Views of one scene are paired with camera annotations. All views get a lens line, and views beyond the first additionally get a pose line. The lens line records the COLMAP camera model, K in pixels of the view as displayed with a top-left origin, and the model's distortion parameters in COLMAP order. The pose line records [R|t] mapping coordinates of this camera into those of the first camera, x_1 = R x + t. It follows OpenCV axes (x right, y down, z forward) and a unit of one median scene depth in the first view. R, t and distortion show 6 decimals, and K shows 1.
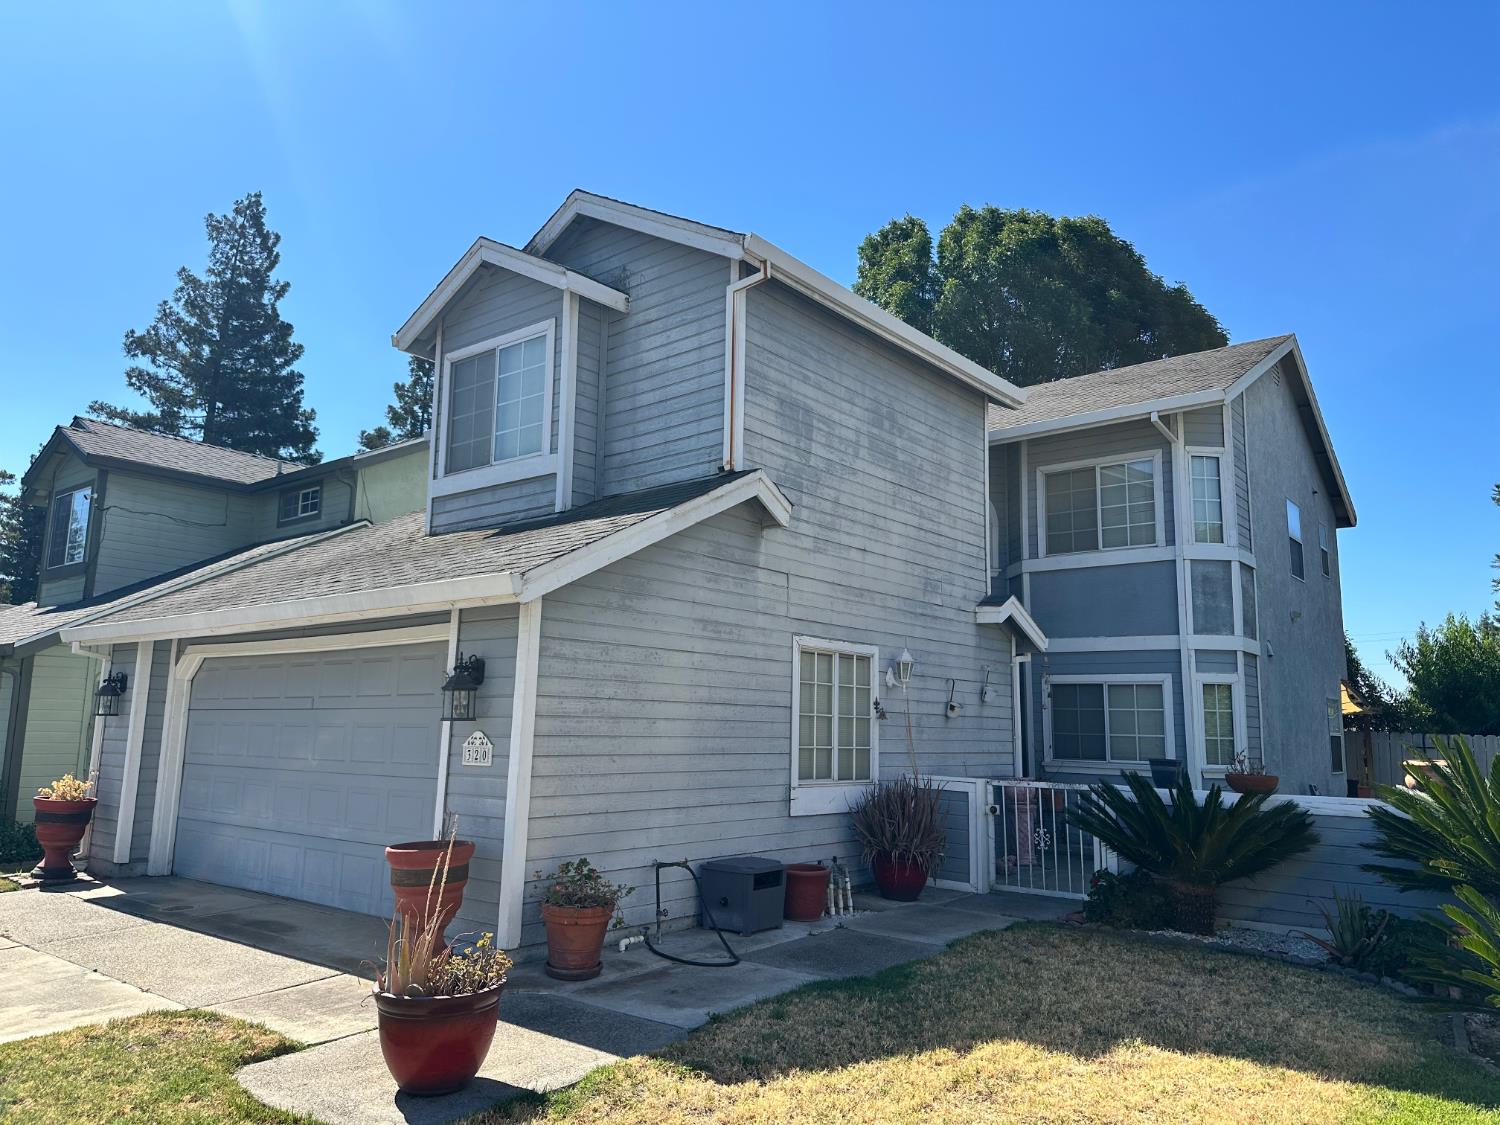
lens RADIAL K [[1048.8, 0, 750.4], [0, 1048.8, 567.5], [0, 0, 1]] dist [0.063562, -0.083643]
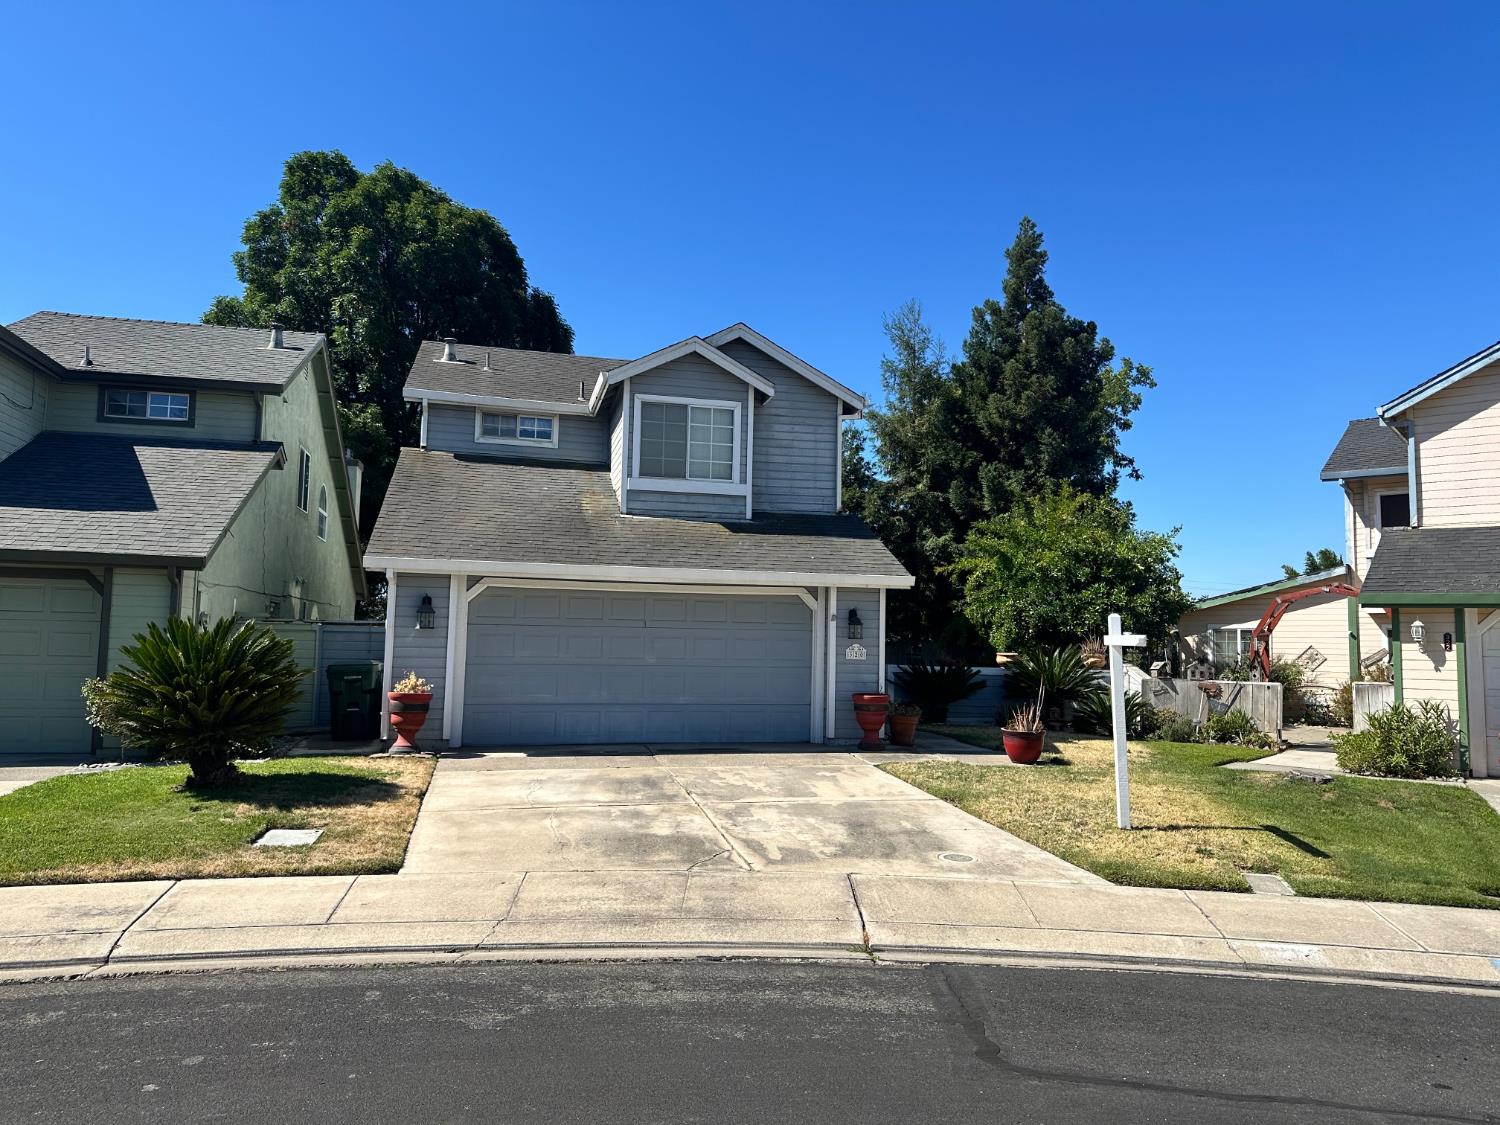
lens RADIAL K [[1048.8, 0, 746.2], [0, 1048.8, 556.8], [0, 0, 1]] dist [0.063562, -0.083643]
pose [[0.628106, 0.064632, 0.775439, -1.491875], [-0.128317, 0.991505, 0.021296, -0.025741], [-0.767475, -0.112878, 0.631063, -0.110456]]
